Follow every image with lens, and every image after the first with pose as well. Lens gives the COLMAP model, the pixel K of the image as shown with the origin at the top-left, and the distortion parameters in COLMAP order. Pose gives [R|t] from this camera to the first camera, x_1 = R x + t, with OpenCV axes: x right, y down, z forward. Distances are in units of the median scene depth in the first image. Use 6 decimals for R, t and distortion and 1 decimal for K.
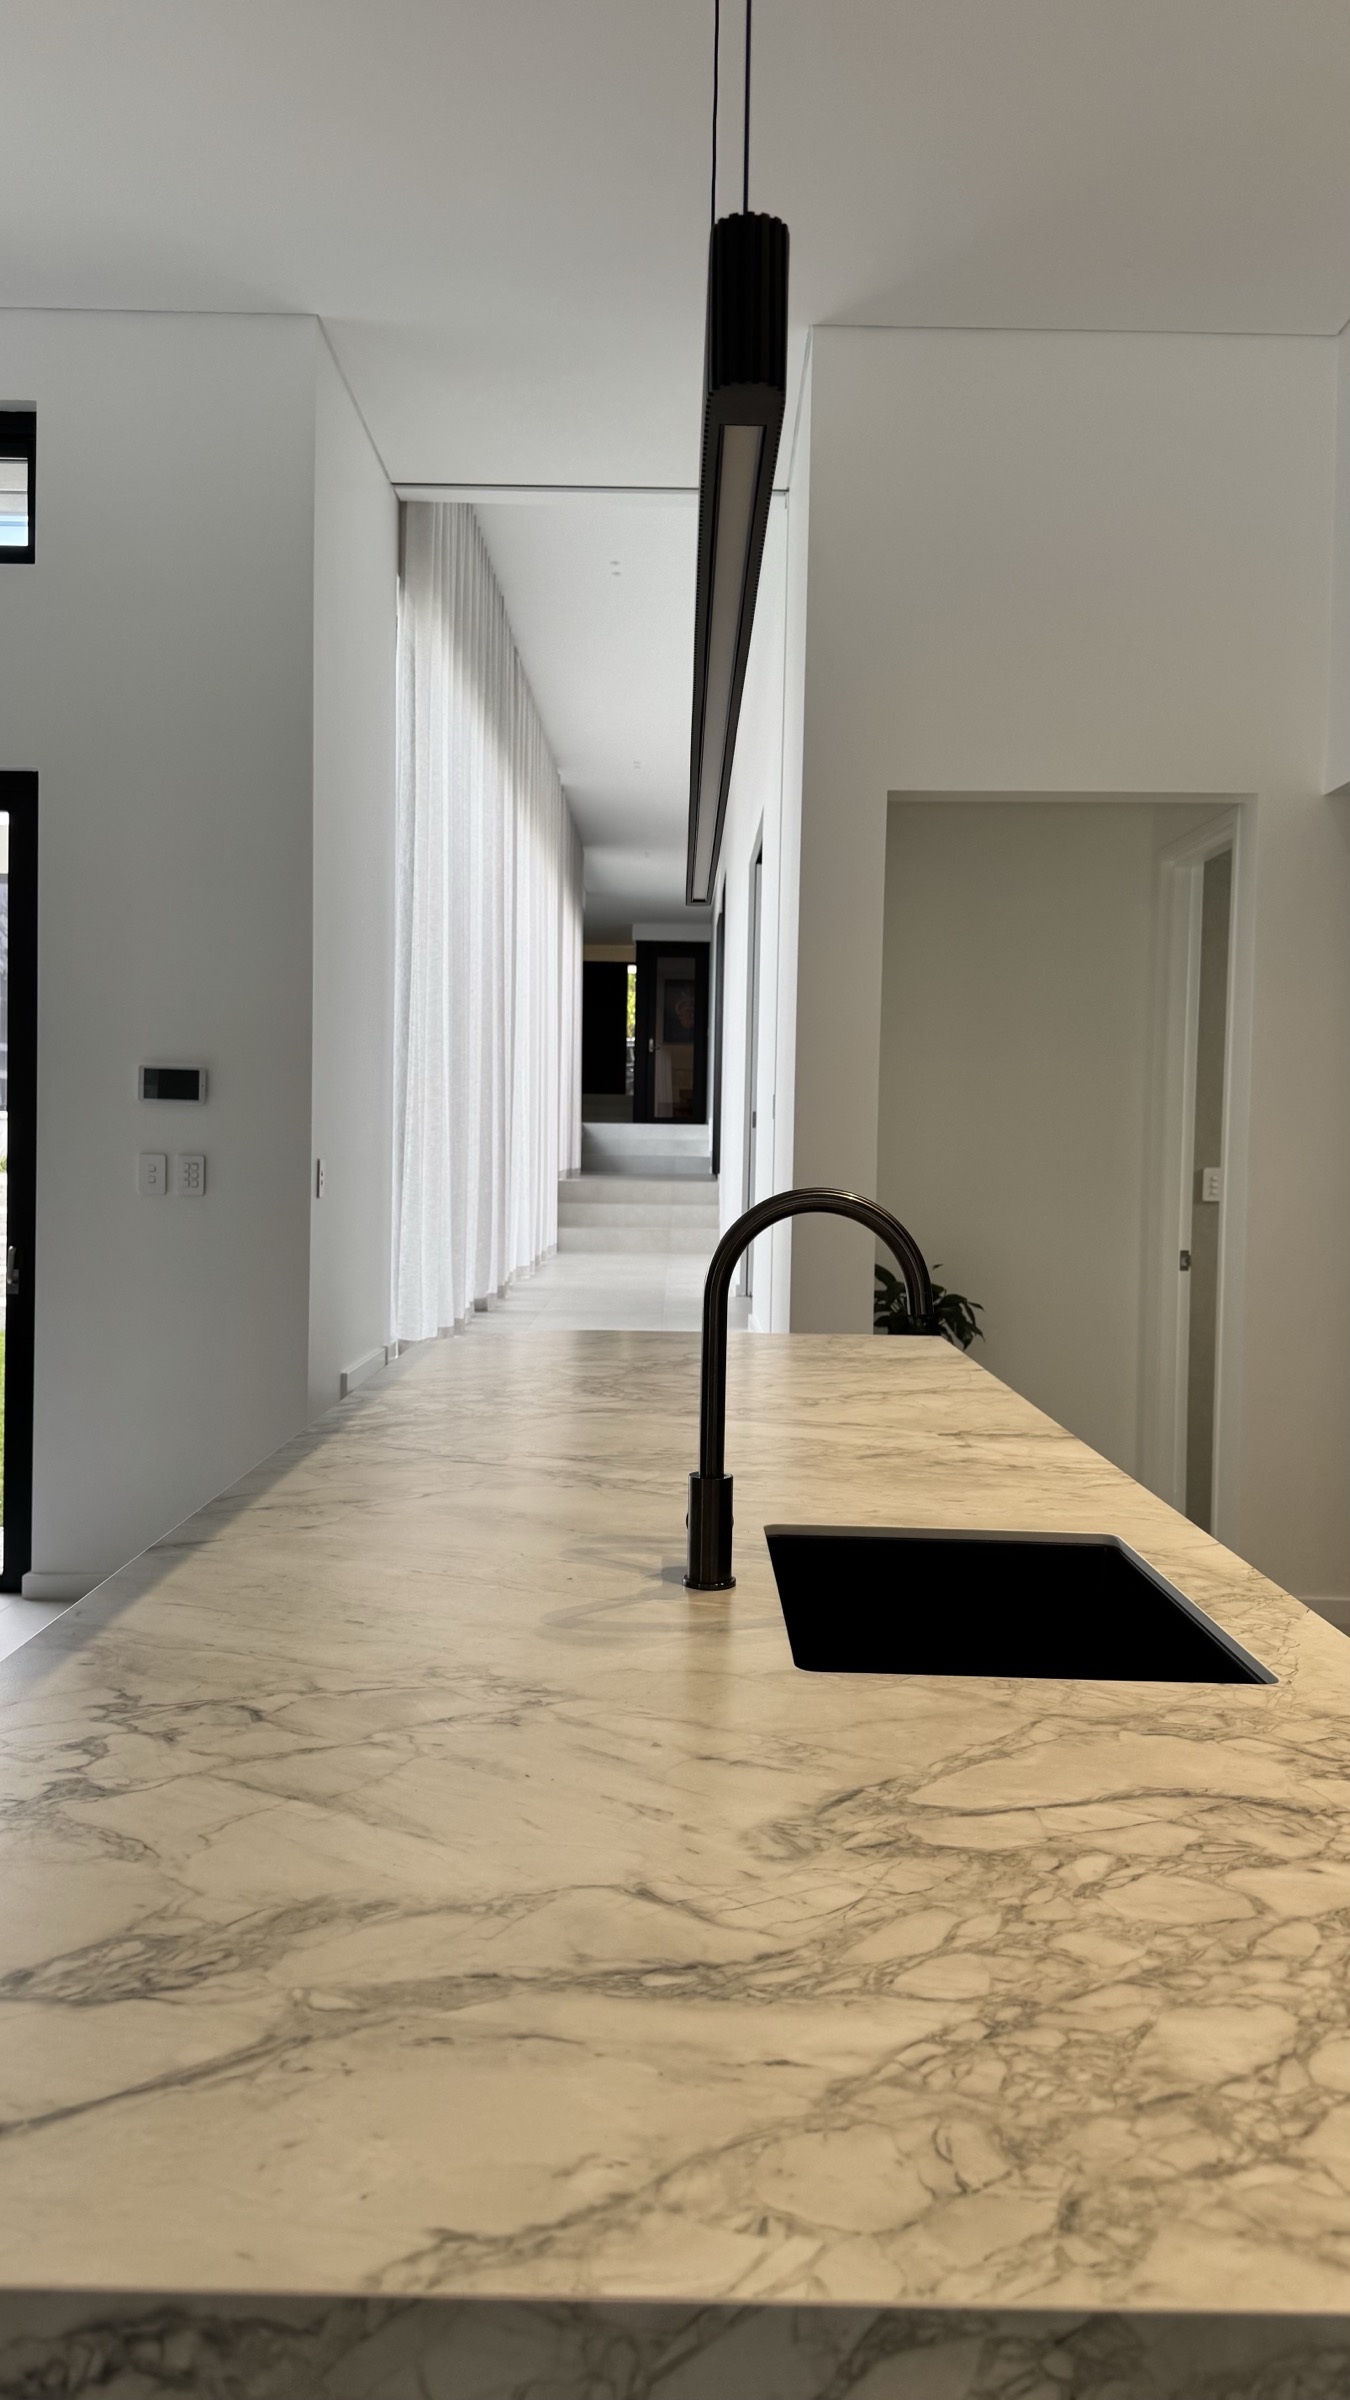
lens RADIAL K [[1724.6, 0, 675.0], [0, 1724.6, 1200.0], [0, 0, 1]] dist [0.064987, -0.080500]
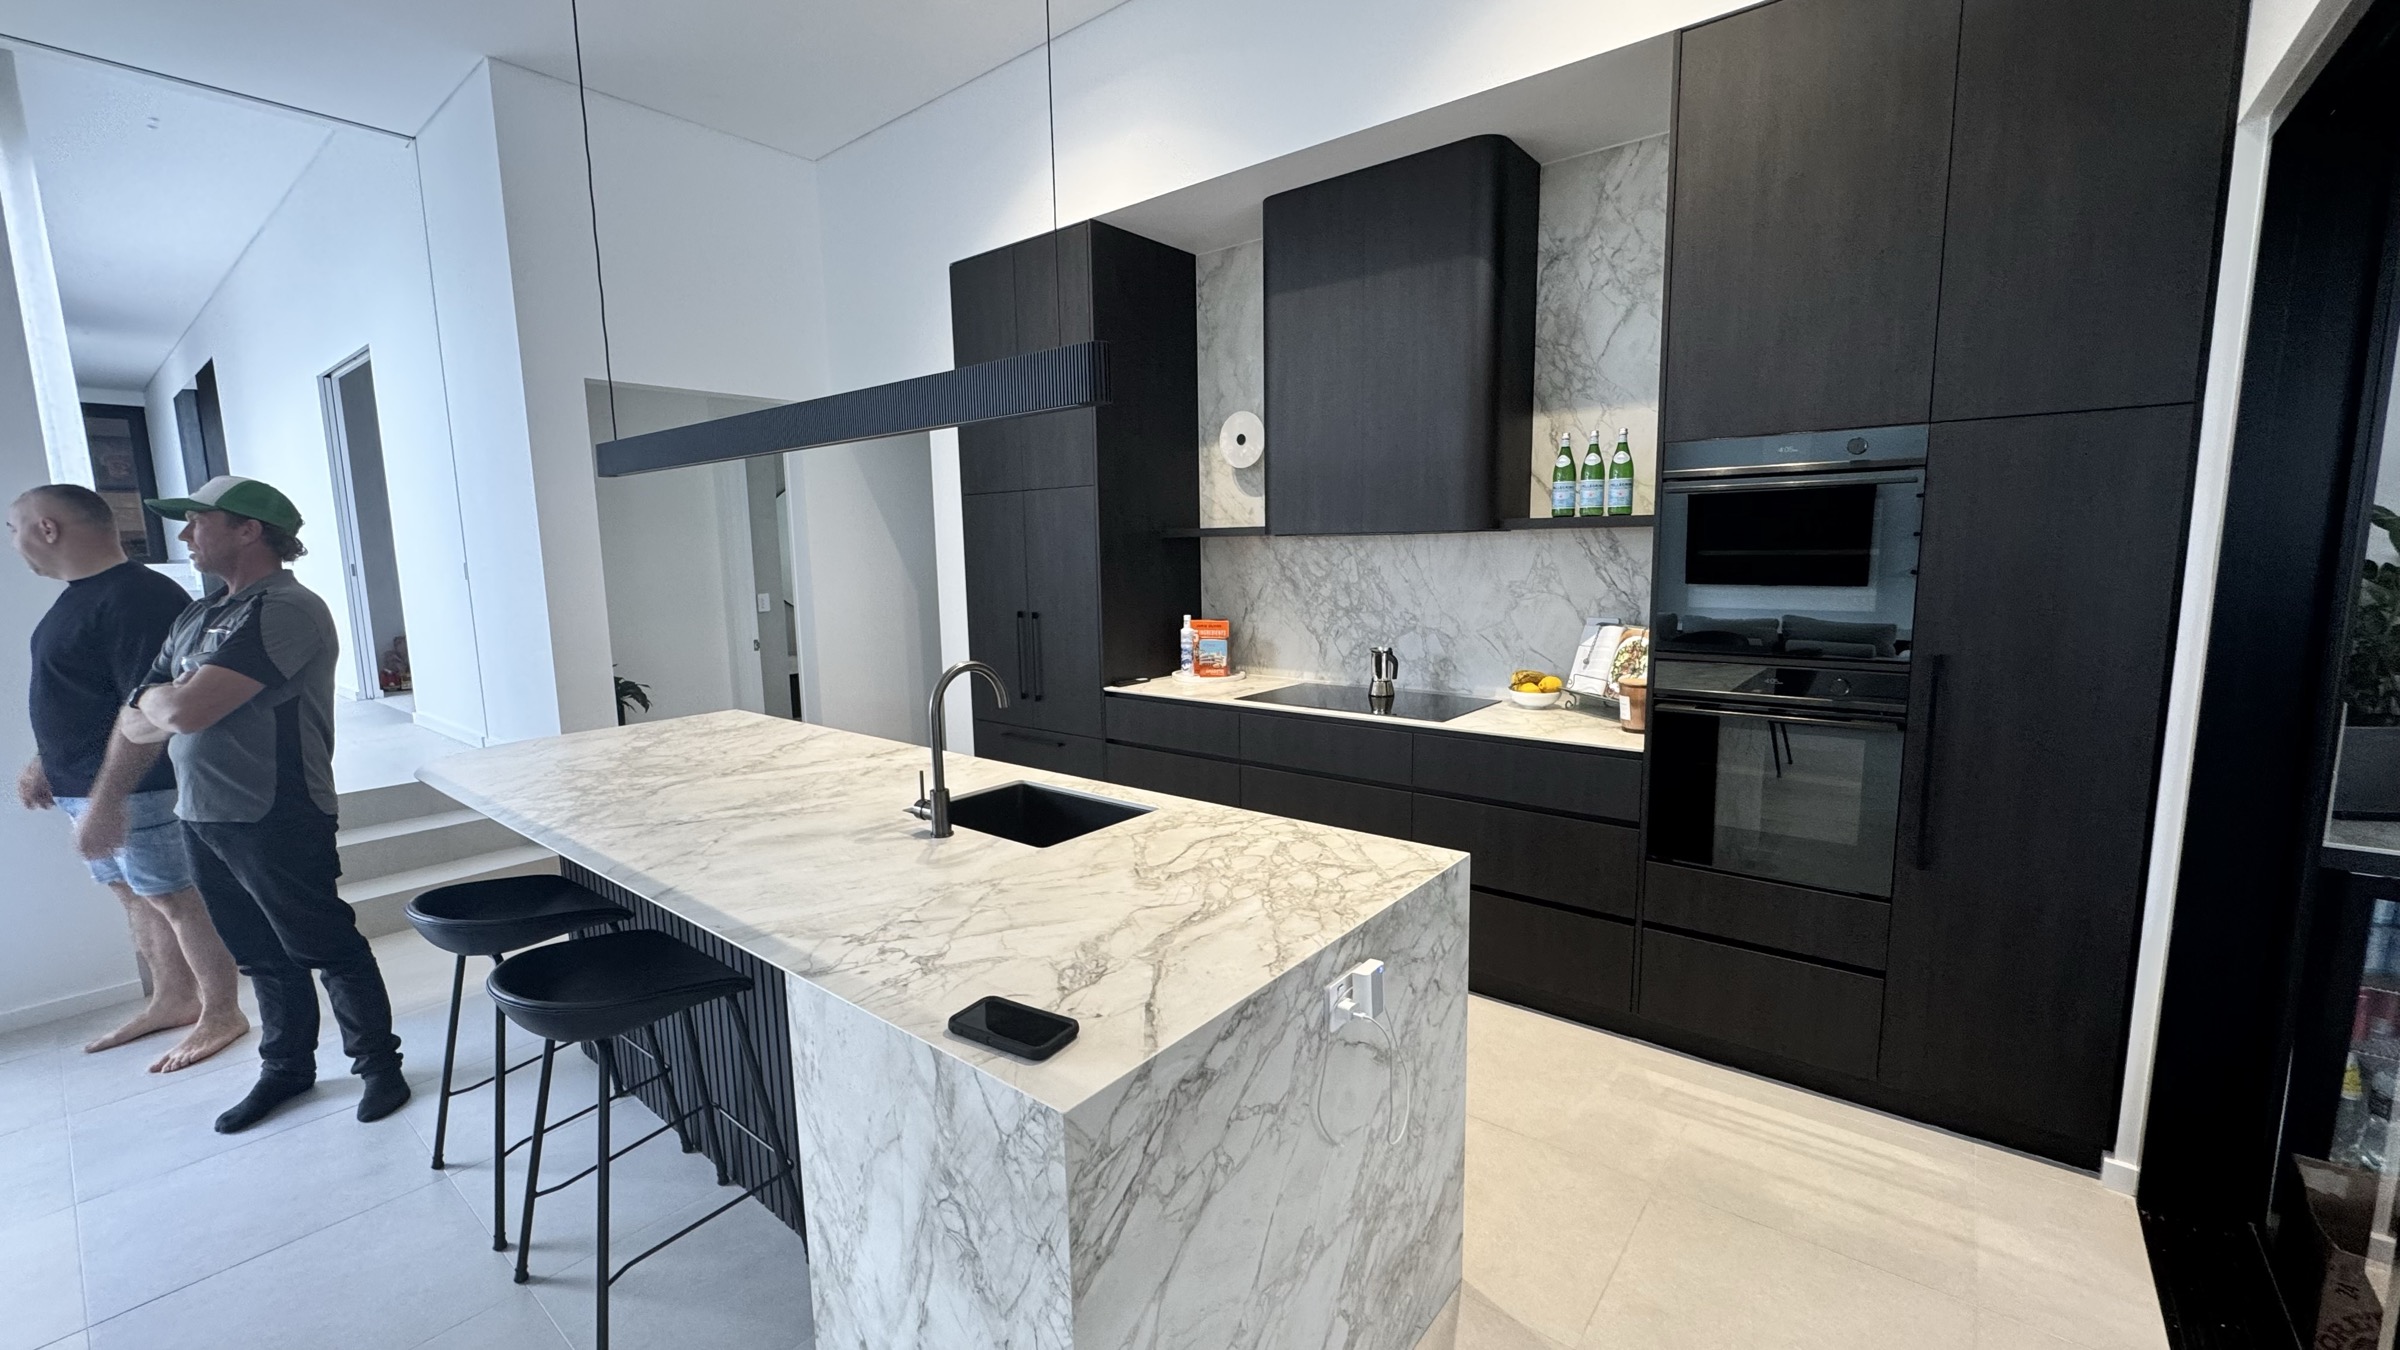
lens RADIAL K [[976.1, 0, 1200.0], [0, 976.1, 675.0], [0, 0, 1]] dist [-0.001089, 0.000381]
pose [[0.624292, -0.138396, 0.768834, -1.214639], [0.058662, 0.989708, 0.130522, -0.235148], [-0.778985, -0.036383, 0.625986, -0.158960]]
